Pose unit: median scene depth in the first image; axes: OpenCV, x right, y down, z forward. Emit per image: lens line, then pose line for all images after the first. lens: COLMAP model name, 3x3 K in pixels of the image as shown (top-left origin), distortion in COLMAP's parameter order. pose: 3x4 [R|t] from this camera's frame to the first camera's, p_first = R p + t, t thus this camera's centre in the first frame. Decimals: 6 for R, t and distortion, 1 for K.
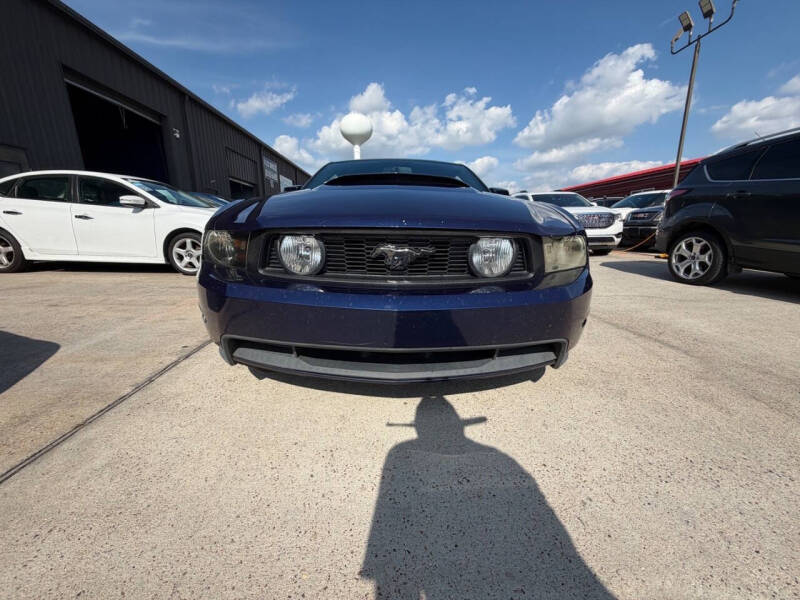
lens RADIAL K [[317.5, 0, 397.1], [0, 317.5, 301.0], [0, 0, 1]] dist [-0.000689, 0.000093]
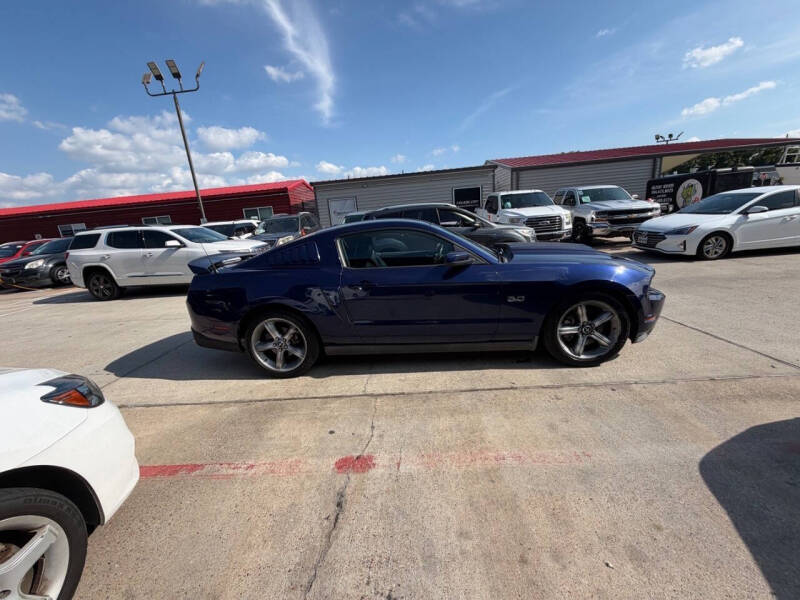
lens RADIAL K [[316.9, 0, 398.1], [0, 316.9, 300.8], [0, 0, 1]] dist [0.000244, -0.000129]
pose [[0.081121, -0.252110, 0.964293, -0.876467], [0.305413, 0.927229, 0.216727, -0.333956], [-0.948758, 0.276926, 0.152215, 0.722837]]
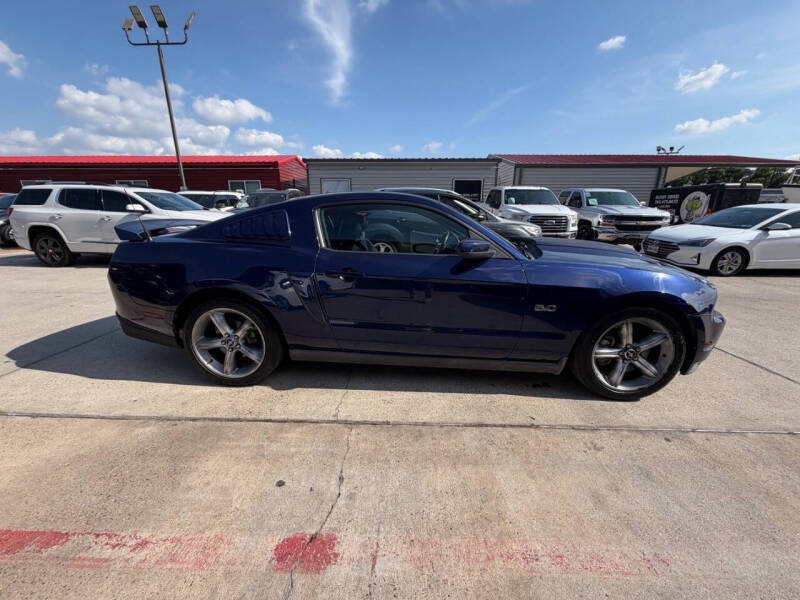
lens RADIAL K [[317.5, 0, 397.1], [0, 317.5, 301.0], [0, 0, 1]] dist [-0.000689, 0.000093]
pose [[0.068300, -0.273881, 0.959335, -0.715252], [0.223538, 0.941334, 0.252827, -0.309555], [-0.972299, 0.197180, 0.125516, 0.751933]]
